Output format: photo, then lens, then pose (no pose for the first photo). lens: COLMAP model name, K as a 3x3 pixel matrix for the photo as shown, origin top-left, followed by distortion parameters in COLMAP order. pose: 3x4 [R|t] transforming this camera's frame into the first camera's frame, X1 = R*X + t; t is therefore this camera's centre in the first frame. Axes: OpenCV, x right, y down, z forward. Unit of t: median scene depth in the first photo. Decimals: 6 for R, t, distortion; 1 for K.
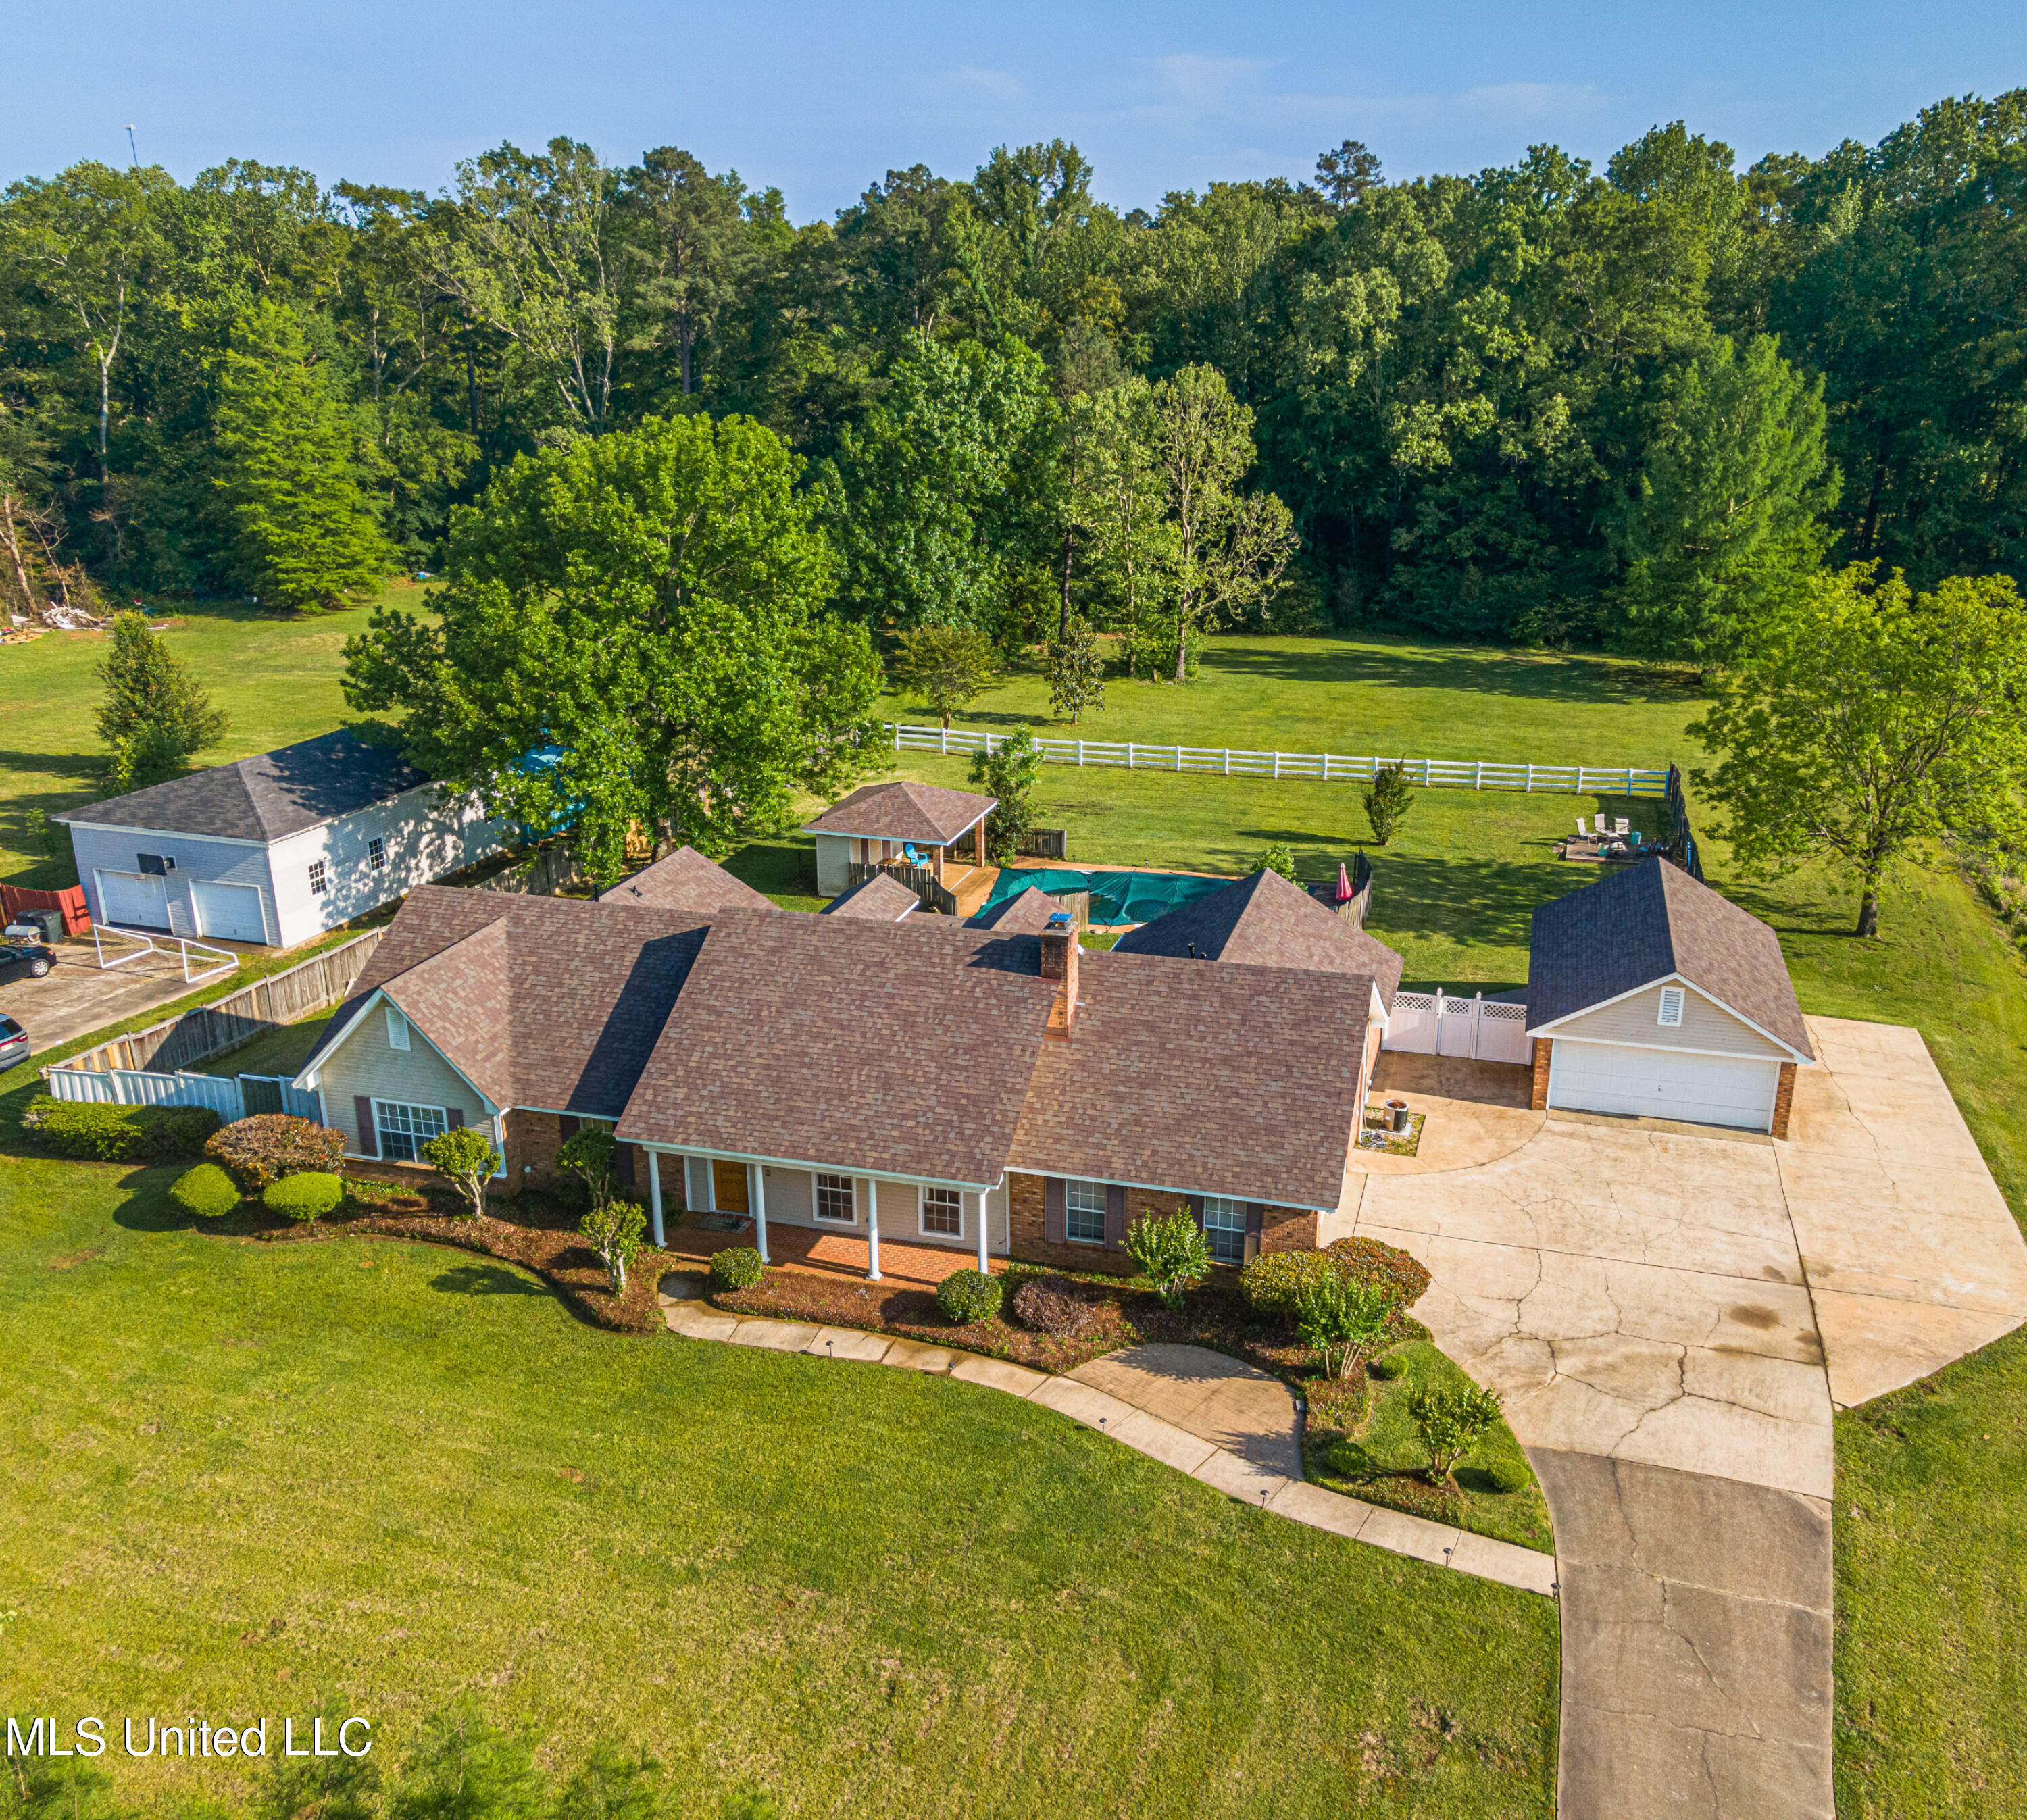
lens RADIAL K [[1729.7, 0, 1083.7], [0, 1729.7, 909.5], [0, 0, 1]] dist [-0.000375, 0.160047]
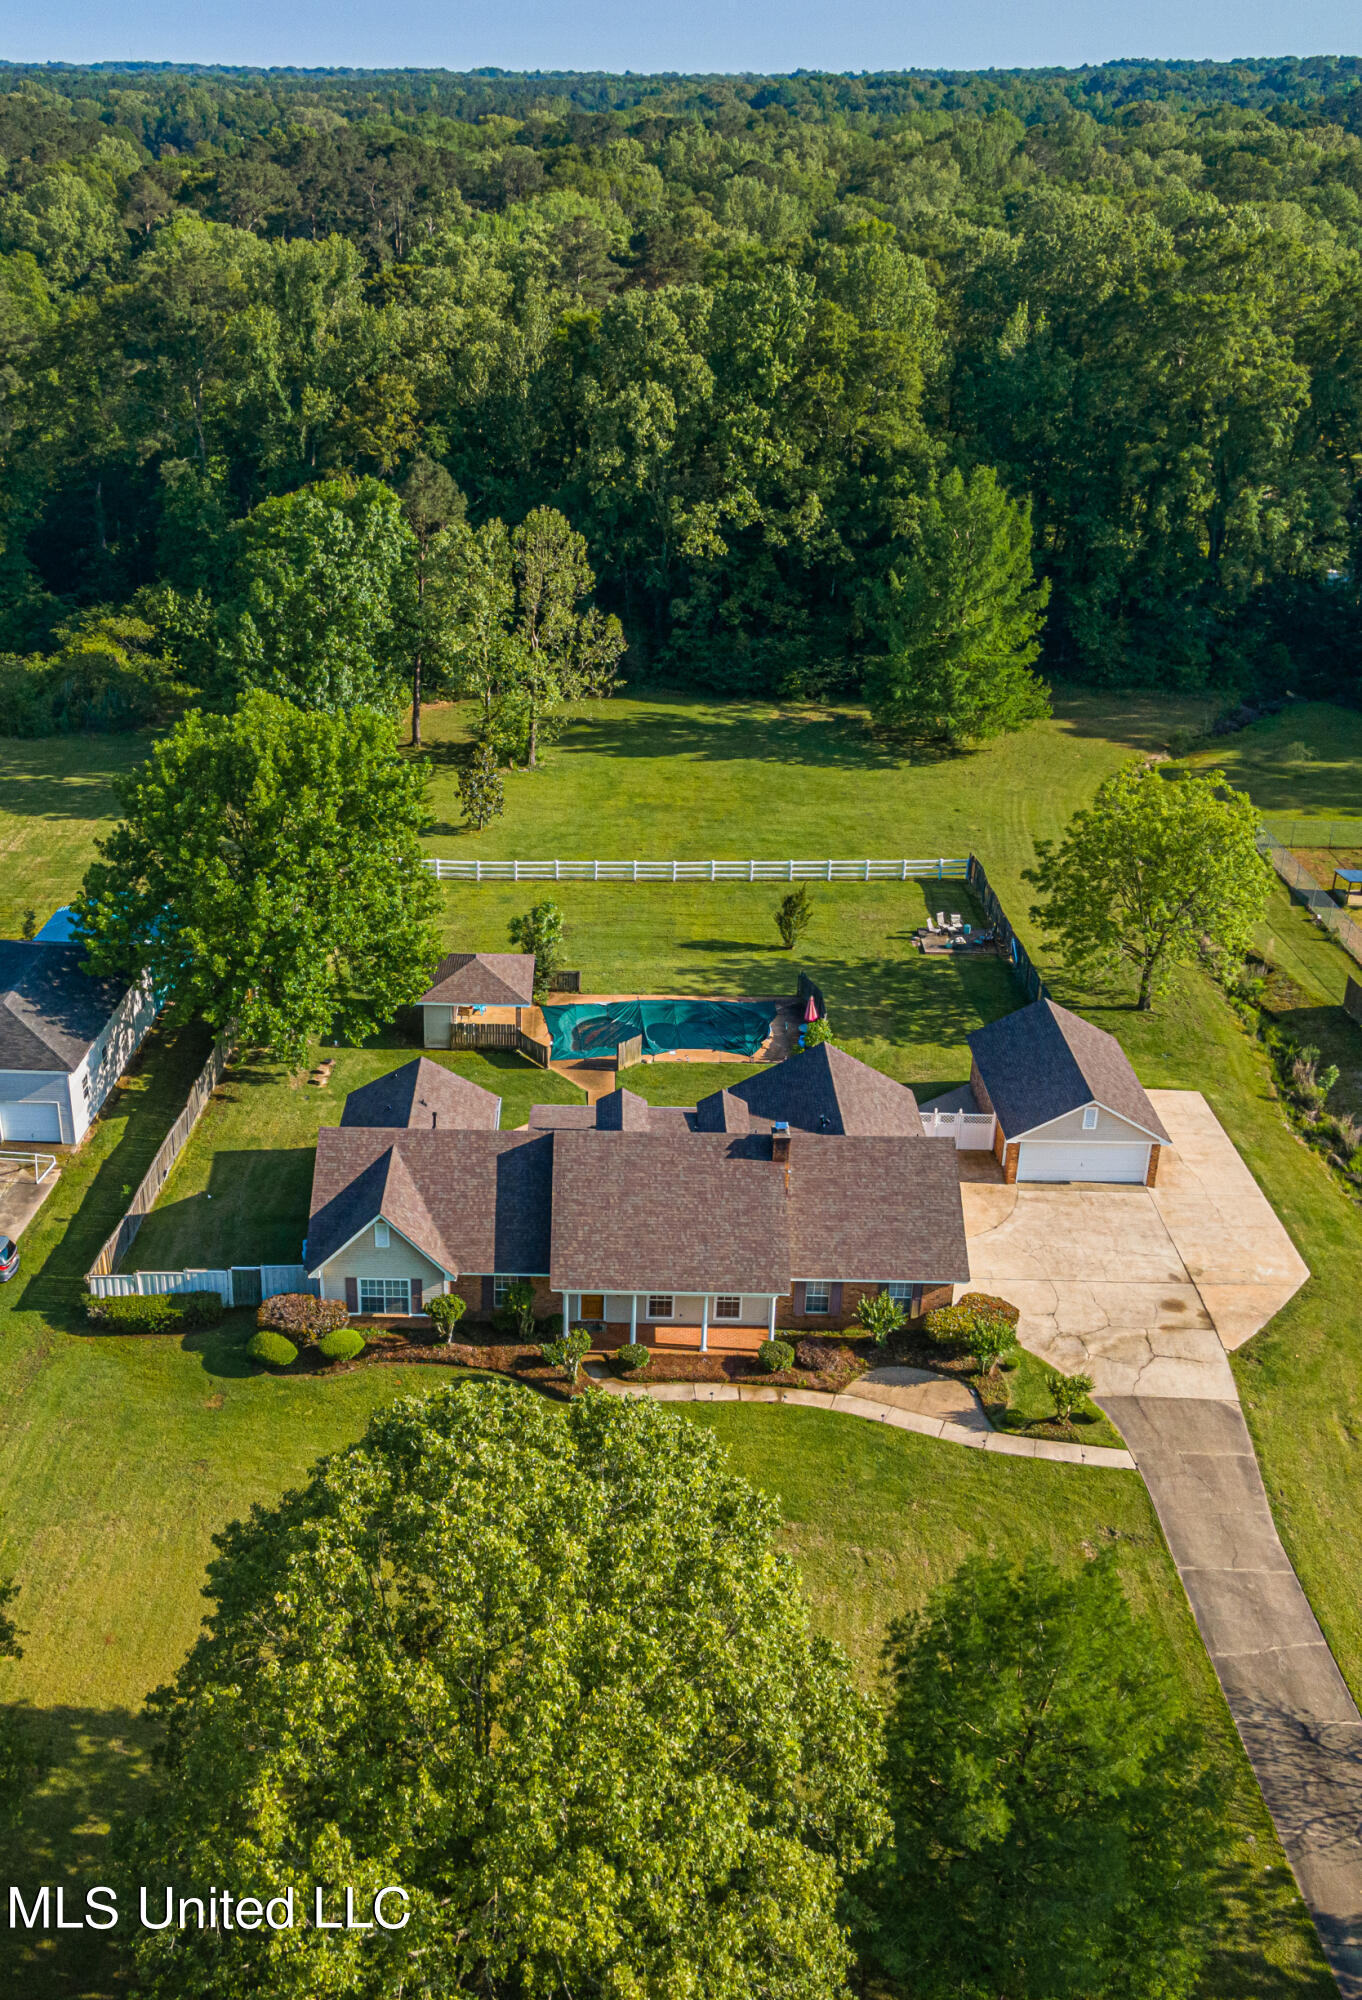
lens RADIAL K [[1866.9, 0, 561.2], [0, 1866.9, 992.0], [0, 0, 1]] dist [0.047505, 0.000921]
pose [[0.972229, -0.097906, 0.212569, -0.233099], [0.075351, 0.990876, 0.111748, -0.134474], [-0.221570, -0.092627, 0.970735, -0.276985]]
